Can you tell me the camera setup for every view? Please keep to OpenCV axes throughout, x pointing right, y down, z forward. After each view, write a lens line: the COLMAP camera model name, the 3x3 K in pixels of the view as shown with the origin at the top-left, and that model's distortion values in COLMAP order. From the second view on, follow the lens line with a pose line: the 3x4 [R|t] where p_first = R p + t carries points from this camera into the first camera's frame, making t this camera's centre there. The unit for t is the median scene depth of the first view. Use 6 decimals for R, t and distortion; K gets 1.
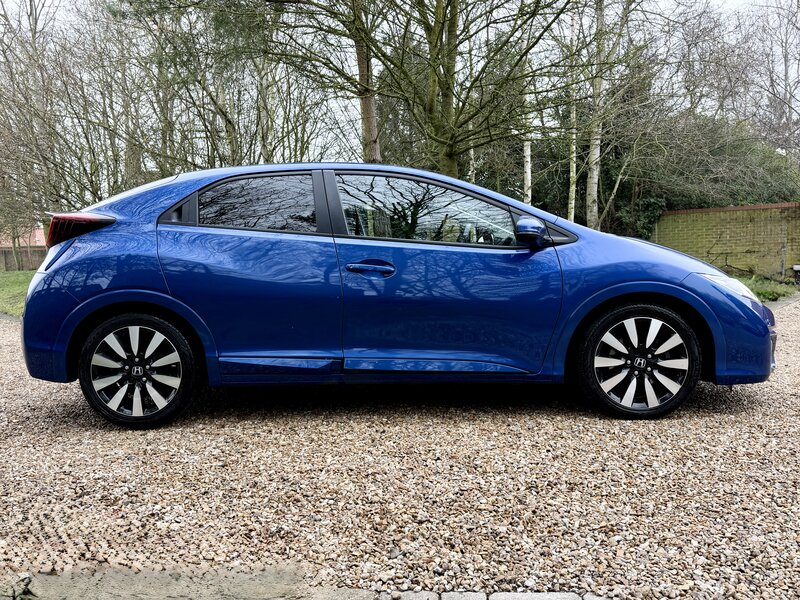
lens RADIAL K [[664.4, 0, 400.7], [0, 664.4, 303.7], [0, 0, 1]] dist [0.058826, -0.078729]
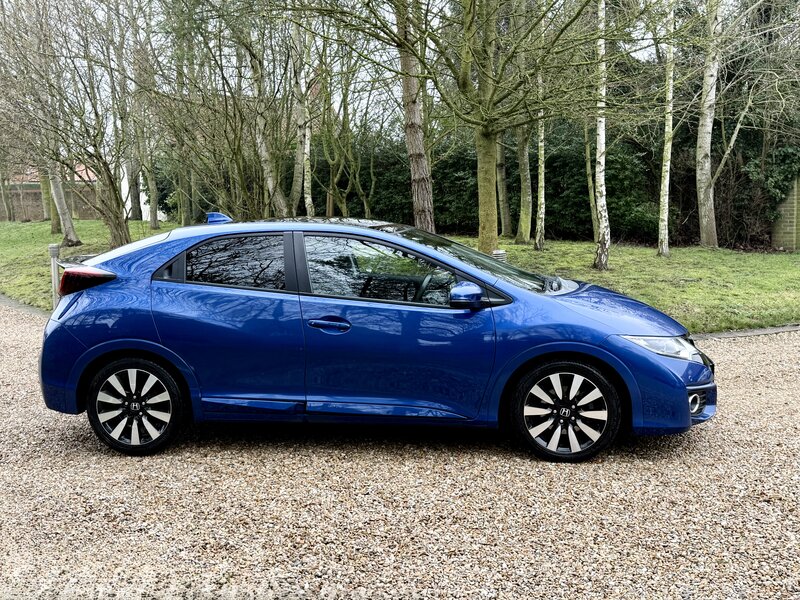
lens RADIAL K [[898.6, 0, 402.7], [0, 898.6, 301.3], [0, 0, 1]] dist [0.184549, -0.397304]
pose [[0.994050, 0.016628, -0.107649, 0.246976], [-0.010589, 0.998350, 0.056430, -0.182170], [0.108409, -0.054955, 0.992586, -0.535862]]
